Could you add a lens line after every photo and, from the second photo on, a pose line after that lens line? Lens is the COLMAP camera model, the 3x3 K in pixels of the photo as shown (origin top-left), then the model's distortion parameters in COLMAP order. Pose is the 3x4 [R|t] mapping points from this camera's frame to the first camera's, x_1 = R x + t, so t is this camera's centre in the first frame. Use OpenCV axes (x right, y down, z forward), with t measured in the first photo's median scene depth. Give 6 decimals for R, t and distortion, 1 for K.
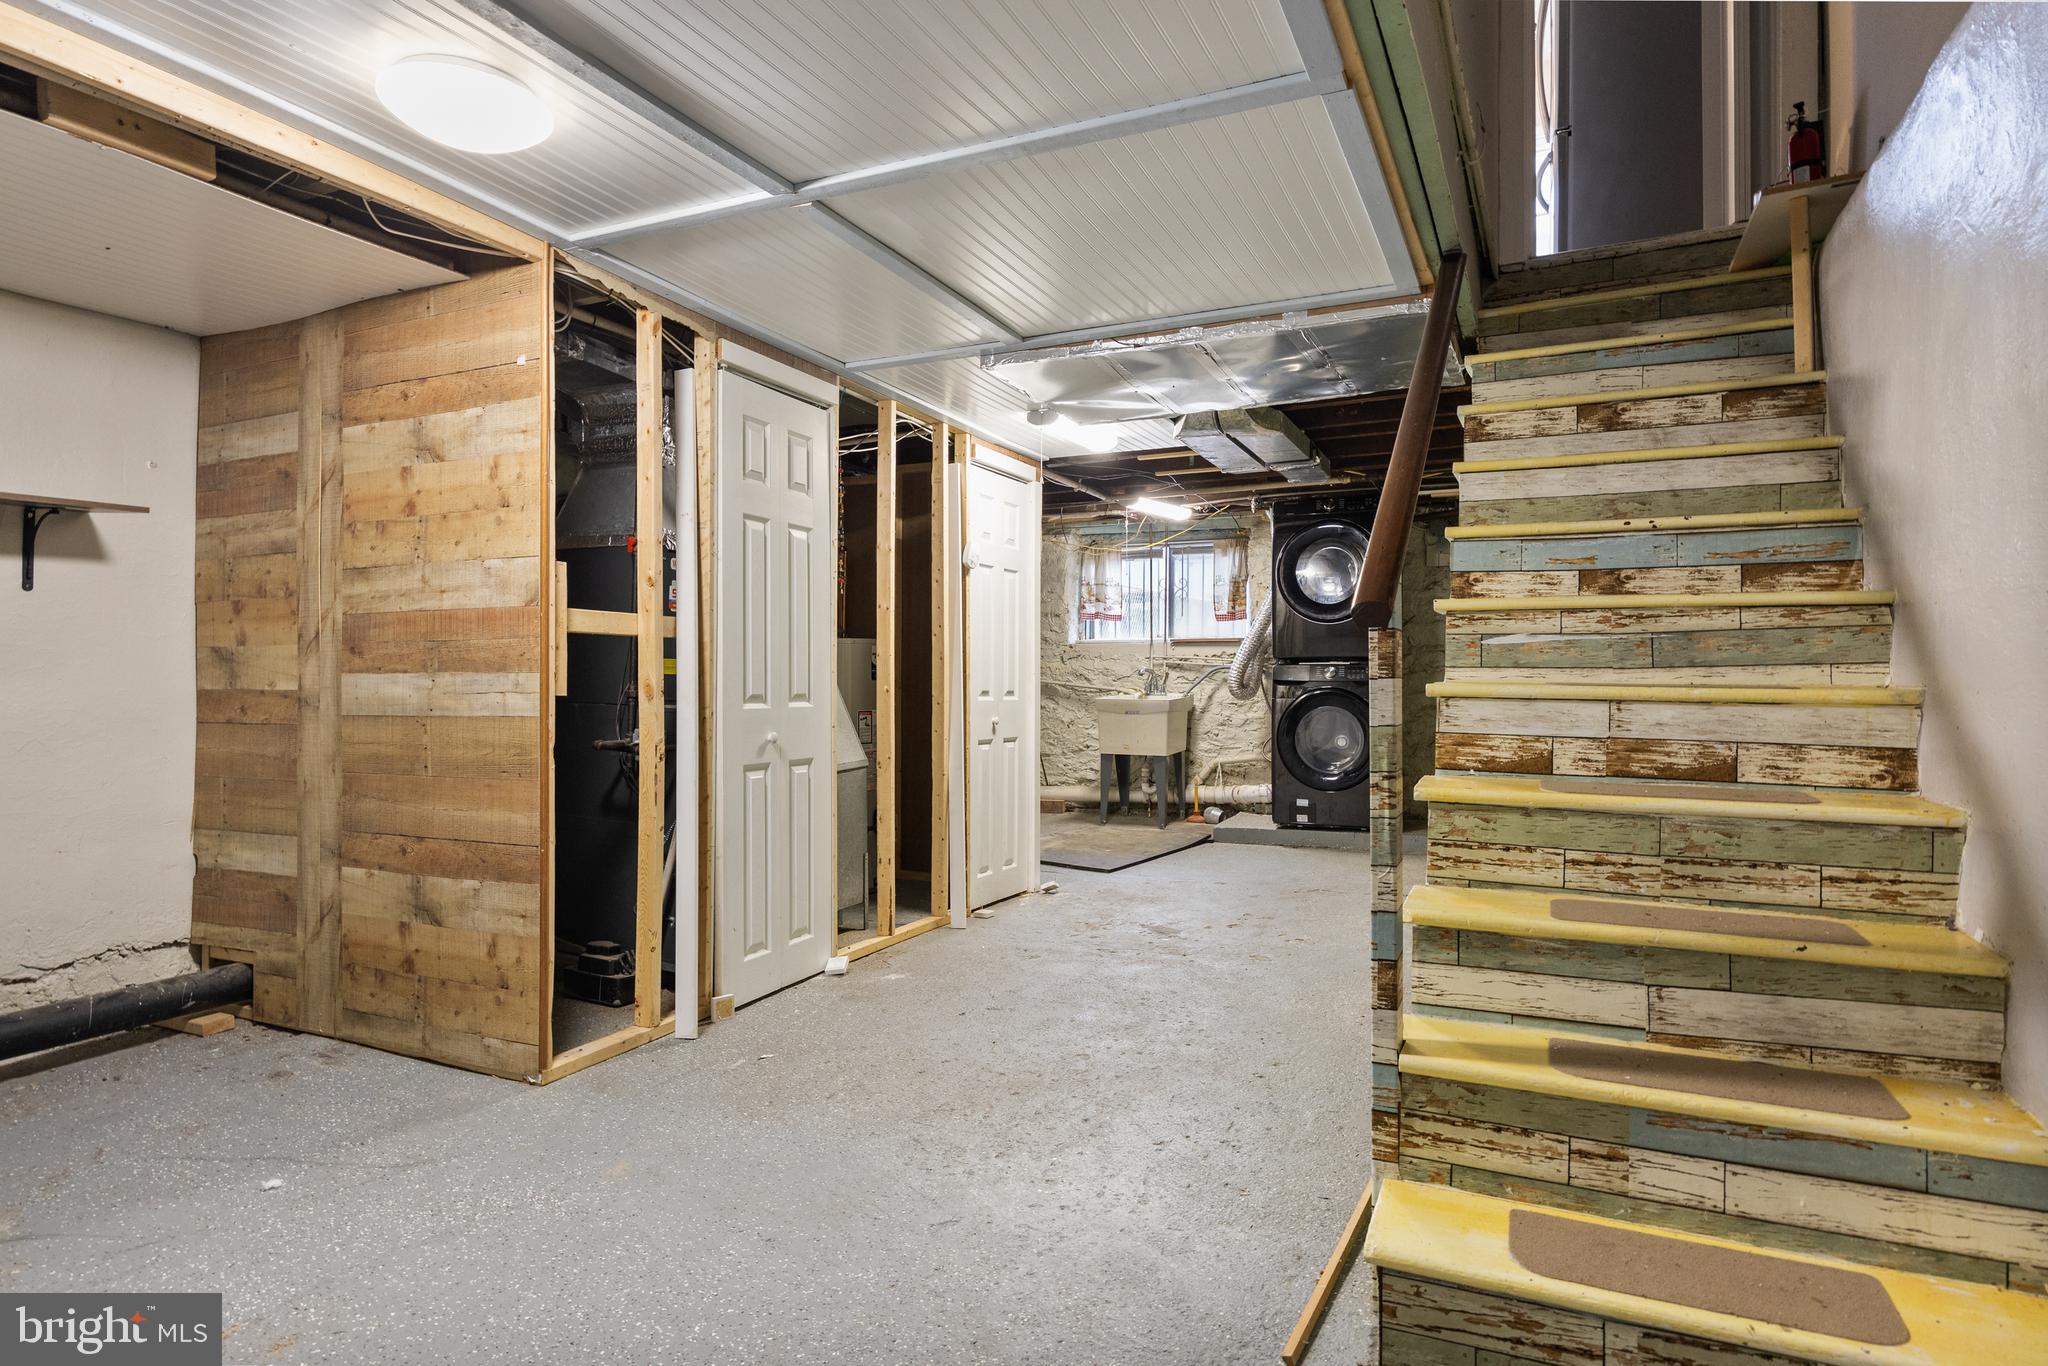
lens RADIAL K [[1135.8, 0, 1024.0], [0, 1135.8, 683.0], [0, 0, 1]] dist [-0.000129, 0.000052]
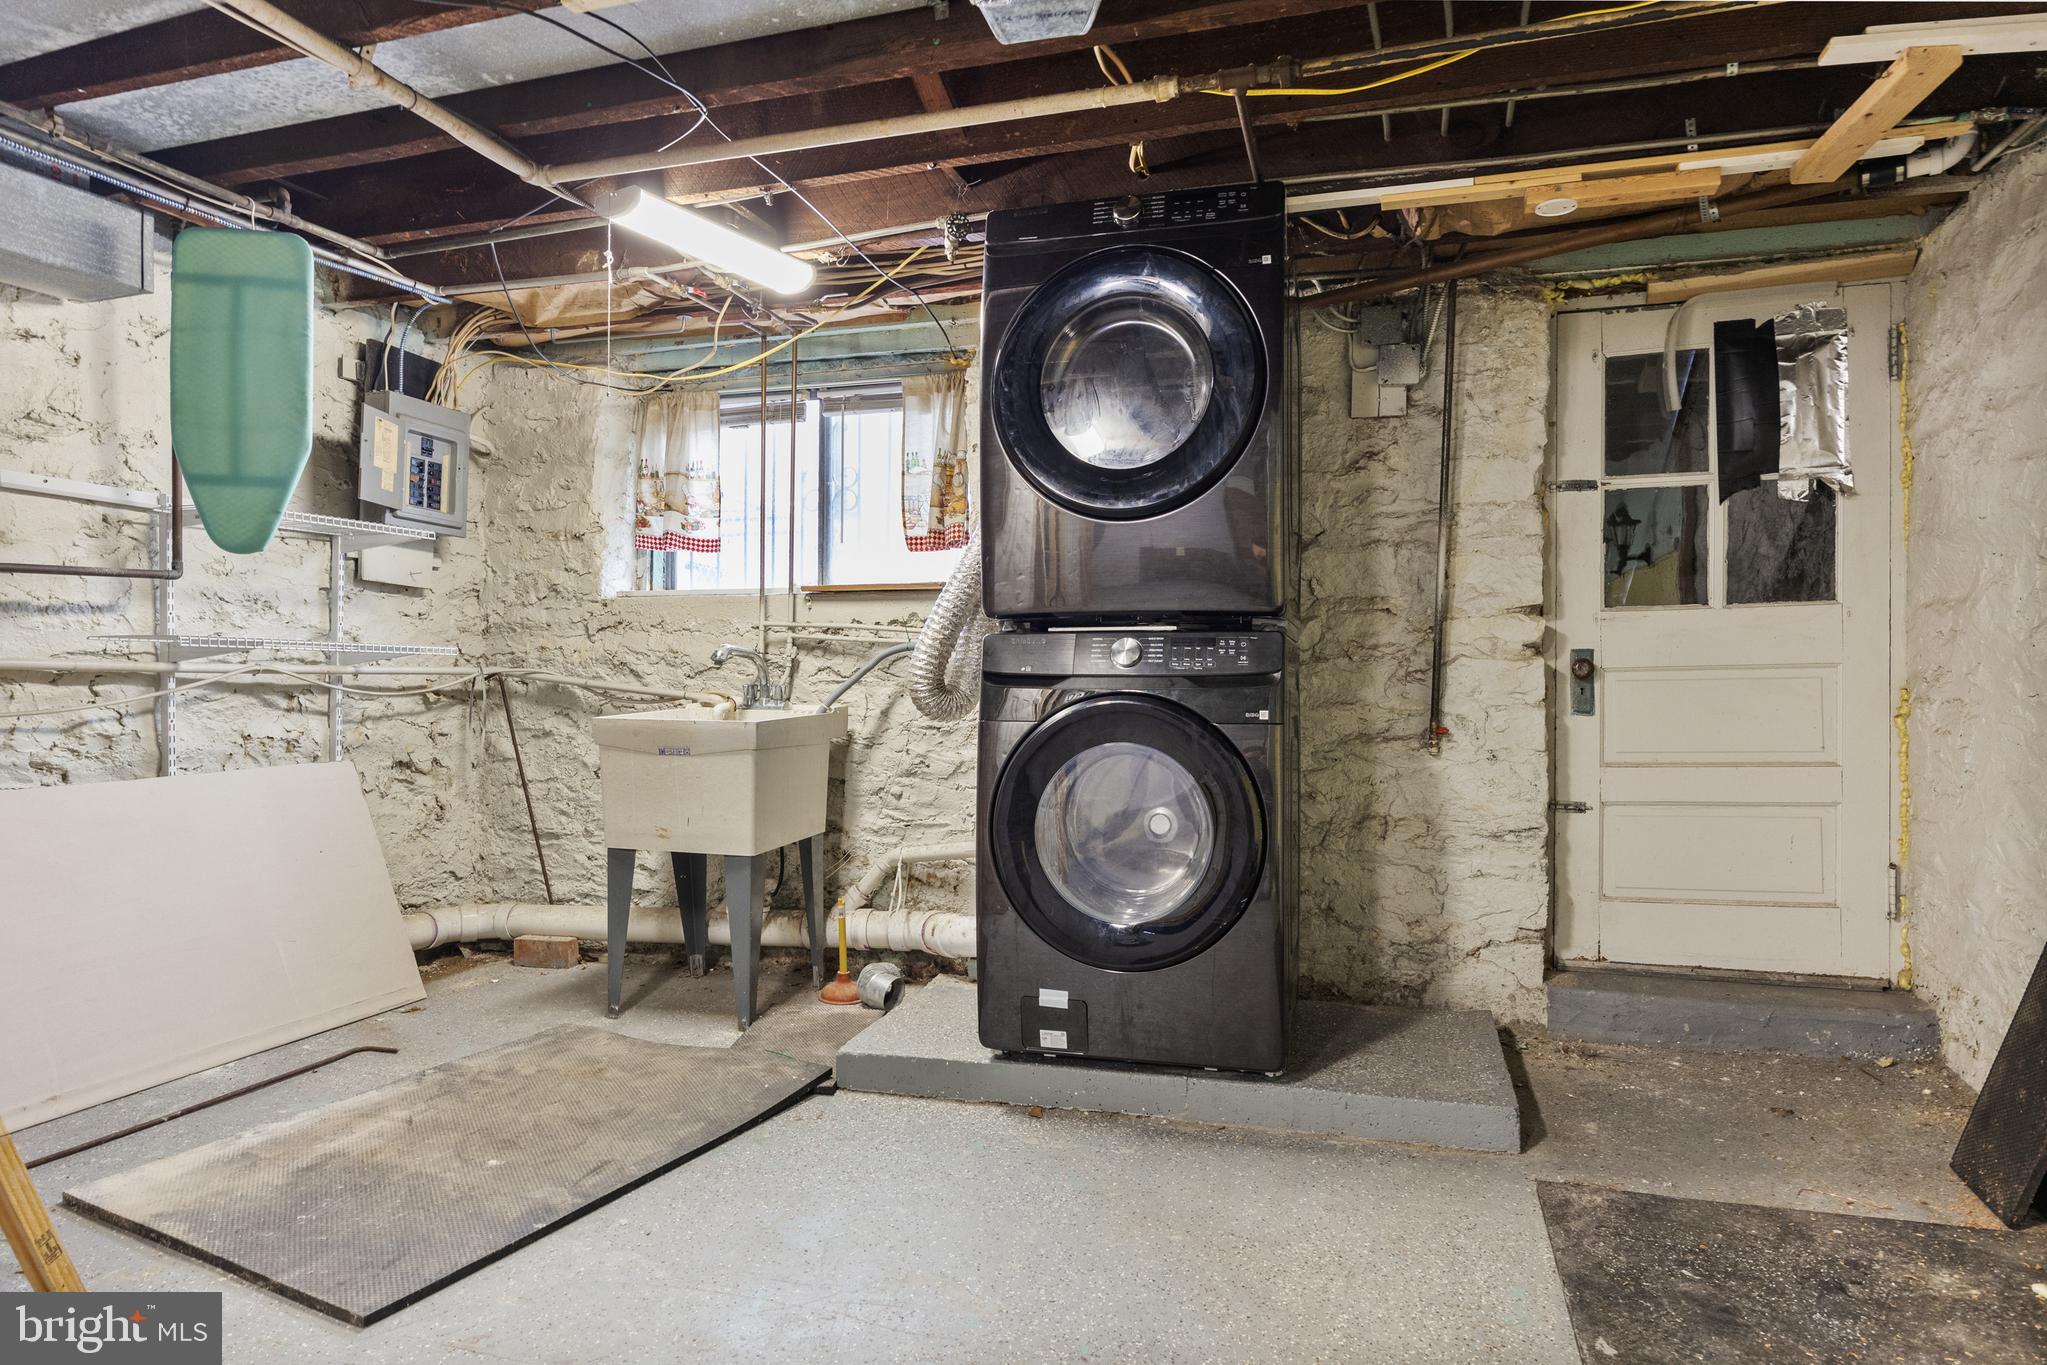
lens RADIAL K [[1233.1, 0, 1023.5], [0, 1233.1, 682.5], [0, 0, 1]] dist [0.000391, -0.000208]
pose [[0.990113, 0.004325, 0.140207, 0.151566], [-0.003892, 0.999987, -0.003362, 0.001740], [-0.140220, 0.002783, 0.990117, 0.509082]]
